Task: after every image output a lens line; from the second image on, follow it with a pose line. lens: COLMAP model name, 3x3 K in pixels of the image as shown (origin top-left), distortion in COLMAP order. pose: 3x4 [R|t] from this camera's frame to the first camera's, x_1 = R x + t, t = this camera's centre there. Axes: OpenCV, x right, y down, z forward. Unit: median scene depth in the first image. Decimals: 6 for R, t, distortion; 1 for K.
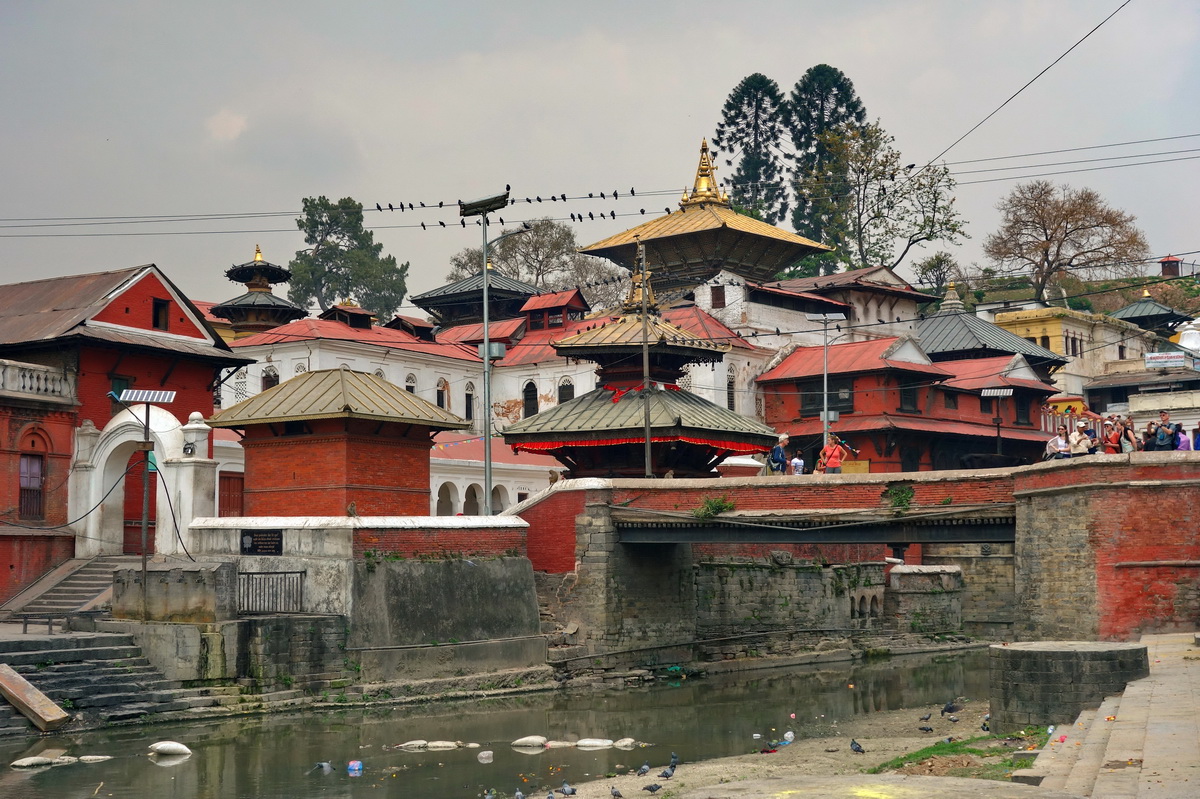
lens RADIAL K [[1521.0, 0, 600.0], [0, 1521.0, 399.5], [0, 0, 1]] dist [-0.013731, -0.024630]
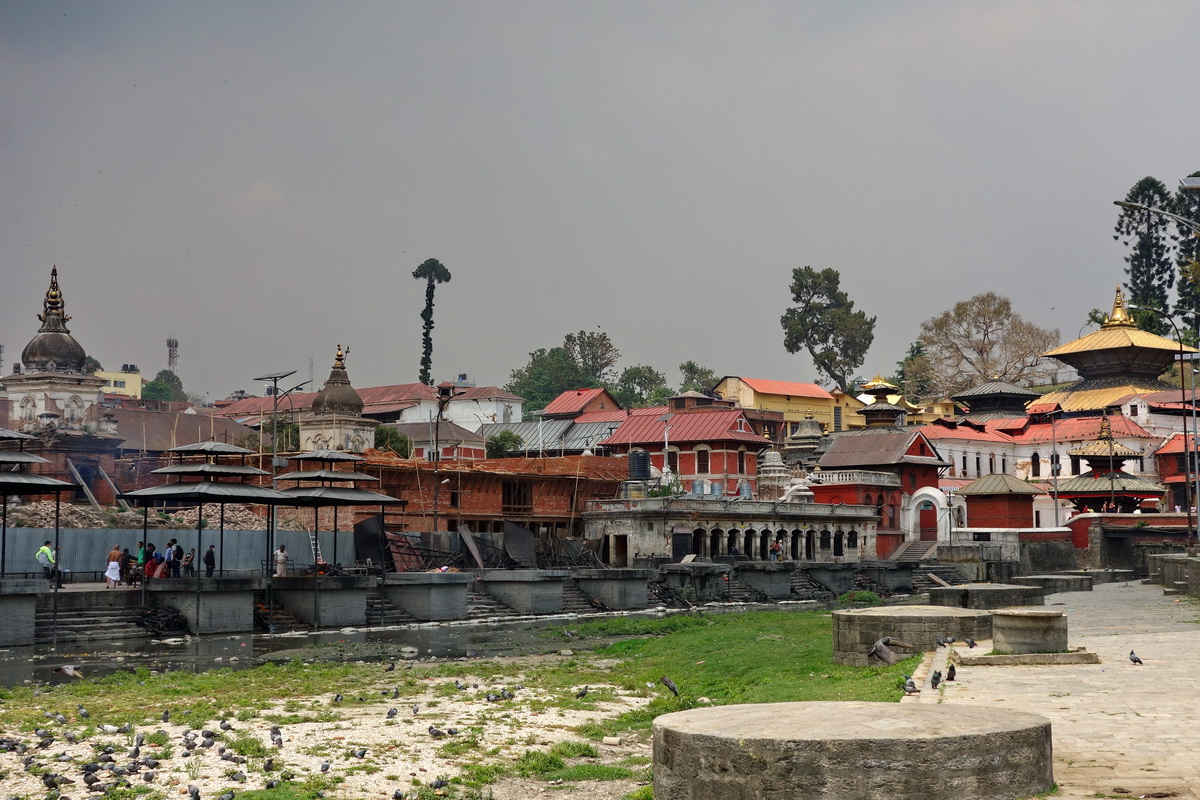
lens RADIAL K [[1614.9, 0, 600.0], [0, 1614.9, 400.0], [0, 0, 1]] dist [-0.152120, 0.343866]
pose [[0.974067, -0.012268, -0.225928, -0.131670], [0.016045, 0.999760, 0.014891, -0.124546], [0.225692, -0.018130, 0.974030, -1.186594]]
